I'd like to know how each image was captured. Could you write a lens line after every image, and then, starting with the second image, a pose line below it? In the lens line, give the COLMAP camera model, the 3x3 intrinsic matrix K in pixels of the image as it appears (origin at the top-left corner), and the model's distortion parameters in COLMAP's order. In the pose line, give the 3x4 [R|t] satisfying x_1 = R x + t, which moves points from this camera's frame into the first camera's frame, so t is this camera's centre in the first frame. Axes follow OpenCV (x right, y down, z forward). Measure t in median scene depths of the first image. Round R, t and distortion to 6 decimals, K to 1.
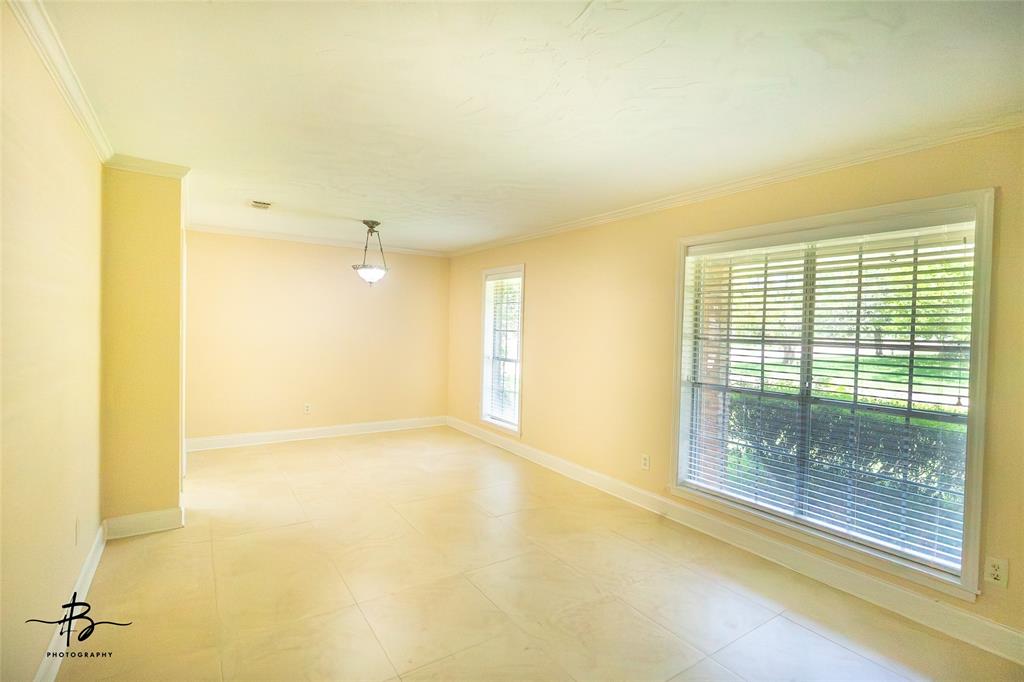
lens RADIAL K [[483.1, 0, 512.0], [0, 483.1, 341.0], [0, 0, 1]] dist [0.001724, 0.000268]
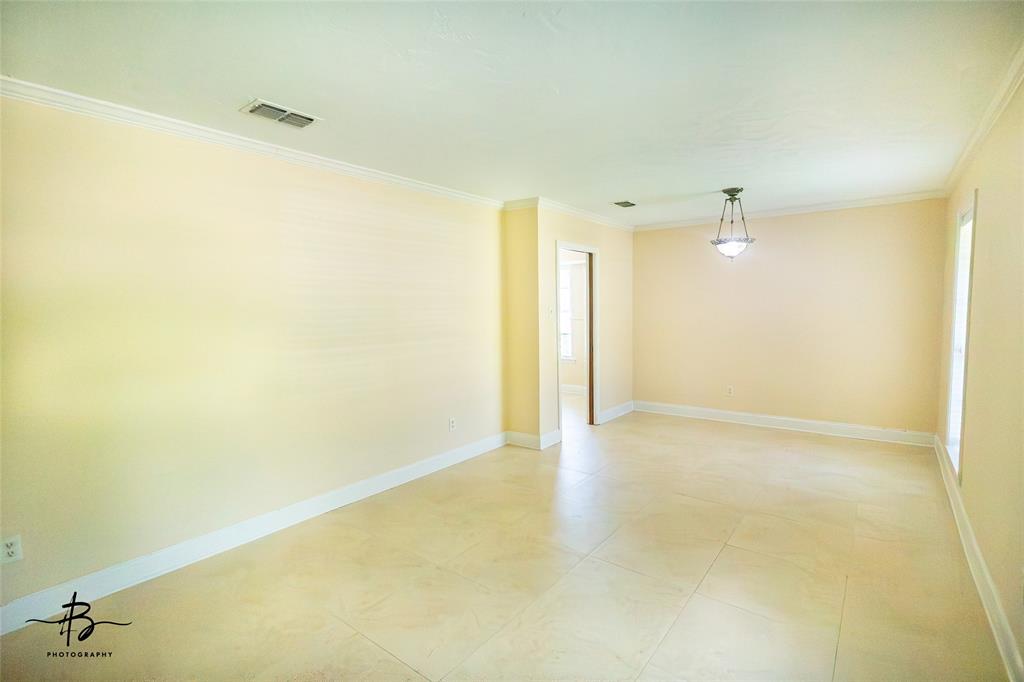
lens RADIAL K [[483.1, 0, 512.0], [0, 483.1, 341.0], [0, 0, 1]] dist [0.001724, 0.000268]
pose [[0.320615, 0.035072, -0.946560, 0.442648], [-0.006564, 0.999373, 0.034805, 0.007968], [0.947187, -0.004946, 0.320644, 0.321541]]
